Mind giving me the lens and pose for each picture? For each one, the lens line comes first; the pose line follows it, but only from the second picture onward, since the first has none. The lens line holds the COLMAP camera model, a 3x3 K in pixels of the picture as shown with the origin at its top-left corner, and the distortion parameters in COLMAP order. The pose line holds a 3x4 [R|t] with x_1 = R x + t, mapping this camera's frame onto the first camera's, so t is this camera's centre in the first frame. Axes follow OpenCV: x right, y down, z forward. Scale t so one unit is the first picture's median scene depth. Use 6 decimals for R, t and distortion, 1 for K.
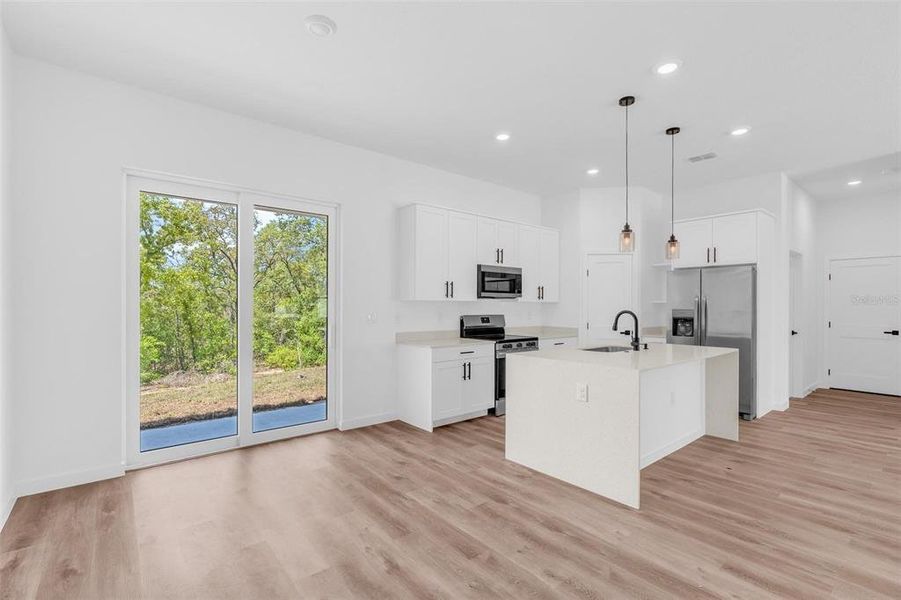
lens RADIAL K [[409.9, 0, 446.9], [0, 409.9, 305.8], [0, 0, 1]] dist [-0.004486, 0.000372]
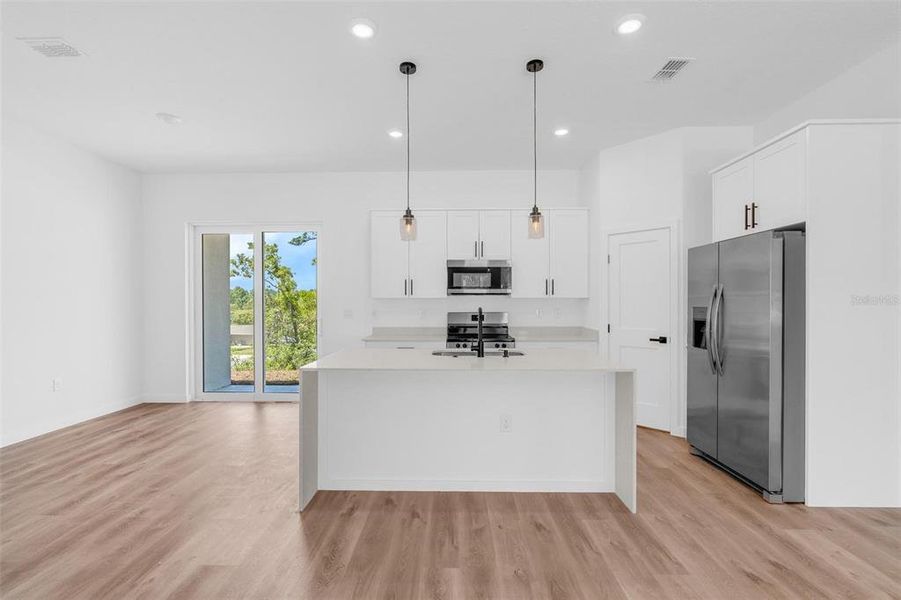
lens RADIAL K [[410.7, 0, 444.7], [0, 410.7, 307.3], [0, 0, 1]] dist [-0.002569, -0.000203]
pose [[0.754038, 0.002123, -0.656827, 0.916066], [0.004815, 0.999950, 0.008760, 0.002393], [0.656813, -0.009768, 0.753990, 0.329428]]
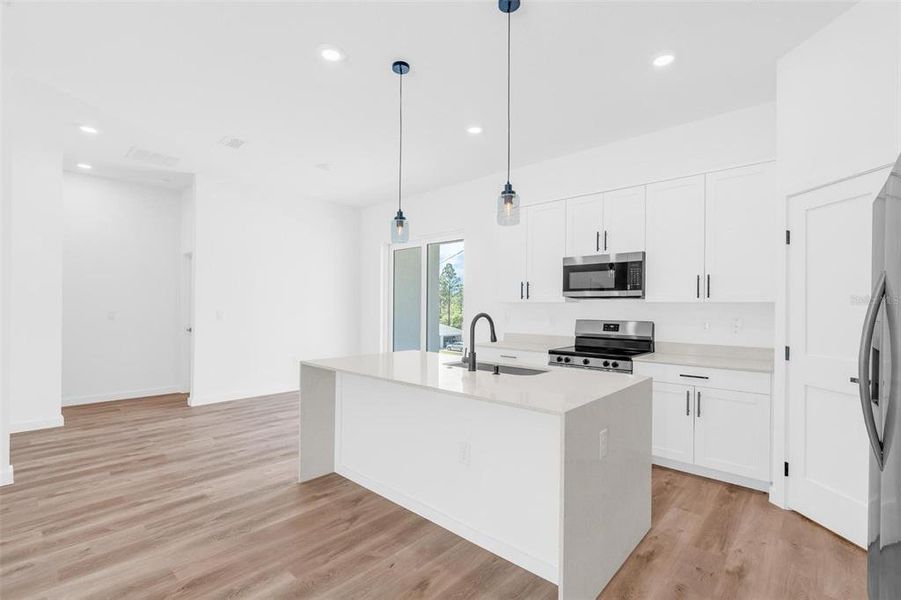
lens RADIAL K [[410.7, 0, 444.7], [0, 410.7, 307.3], [0, 0, 1]] dist [-0.002569, -0.000203]
pose [[0.126050, -0.002004, -0.992022, 1.112536], [-0.007013, 0.999971, -0.002911, 0.003274], [0.991999, 0.007324, 0.126033, 0.840208]]
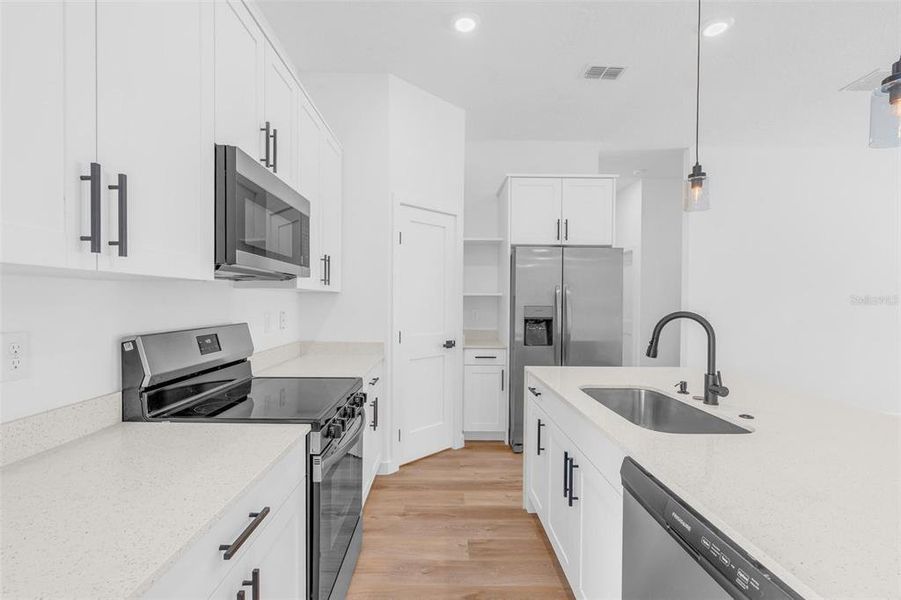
lens RADIAL K [[410.7, 0, 444.7], [0, 410.7, 307.3], [0, 0, 1]] dist [-0.002569, -0.000203]
pose [[0.633420, -0.009598, 0.773749, -0.050393], [-0.007301, 0.999804, 0.018378, -0.000289], [-0.773774, -0.017290, 0.633226, 0.916004]]
